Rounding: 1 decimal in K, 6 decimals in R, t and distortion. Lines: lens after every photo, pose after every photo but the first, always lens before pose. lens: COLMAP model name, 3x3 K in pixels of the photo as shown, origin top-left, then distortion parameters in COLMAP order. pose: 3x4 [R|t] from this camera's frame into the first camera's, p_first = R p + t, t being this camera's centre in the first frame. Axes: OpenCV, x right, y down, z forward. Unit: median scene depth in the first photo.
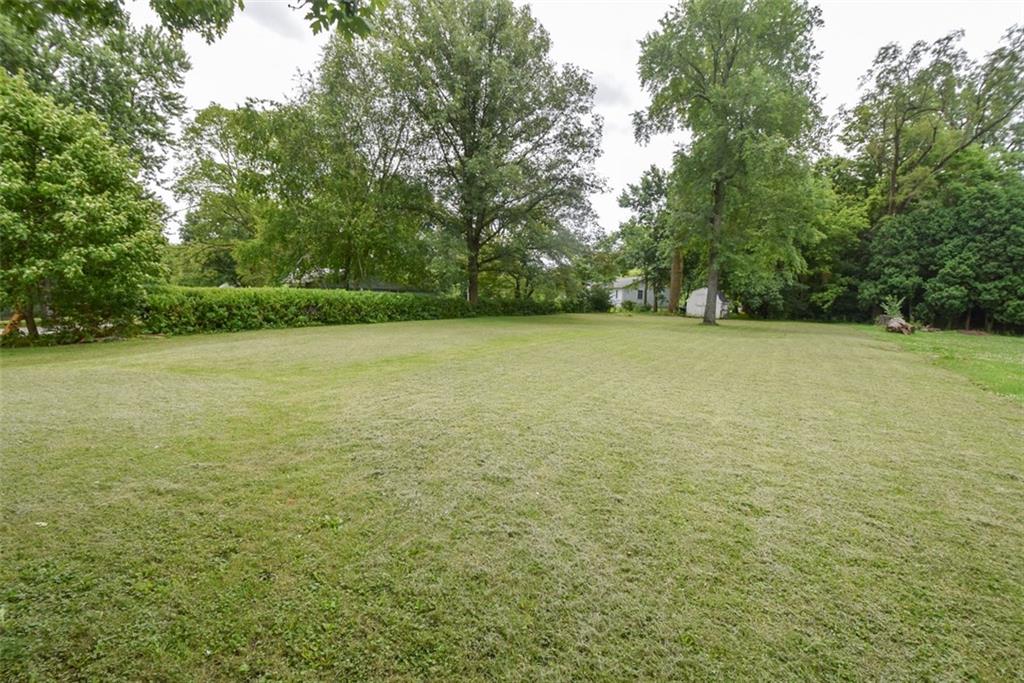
lens RADIAL K [[448.9, 0, 510.0], [0, 448.9, 344.5], [0, 0, 1]] dist [-0.008383, -0.010007]
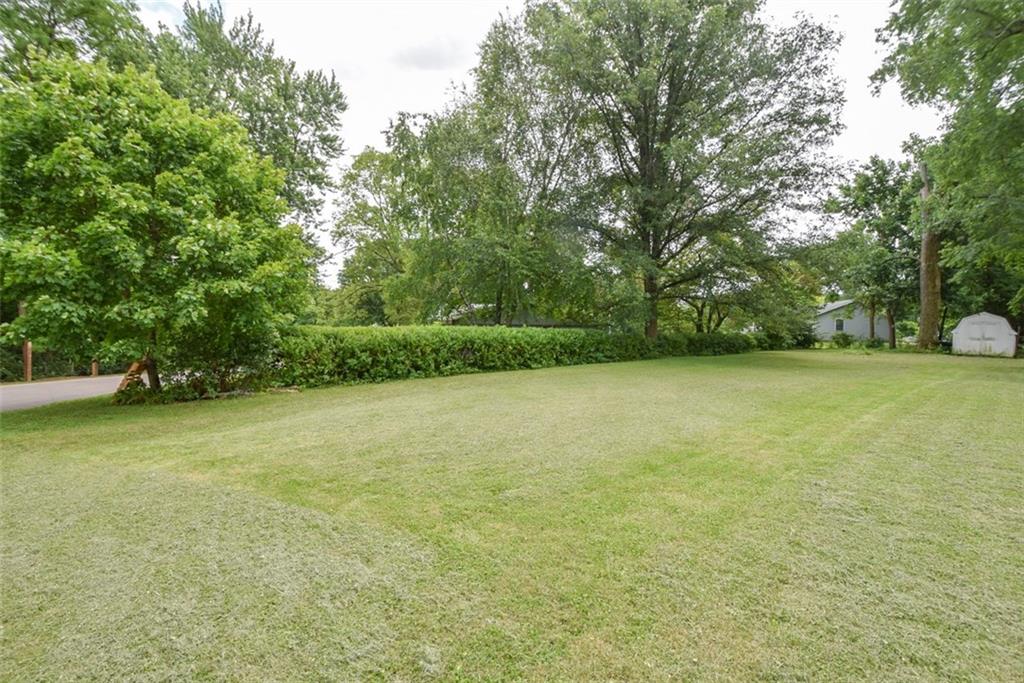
lens RADIAL K [[448.9, 0, 516.4], [0, 448.9, 342.9], [0, 0, 1]] dist [-0.008383, -0.010007]
pose [[0.965703, -0.013909, -0.259277, -0.104912], [-0.007099, 0.996776, -0.079914, -0.022271], [0.259553, 0.079014, 0.962491, 0.178297]]
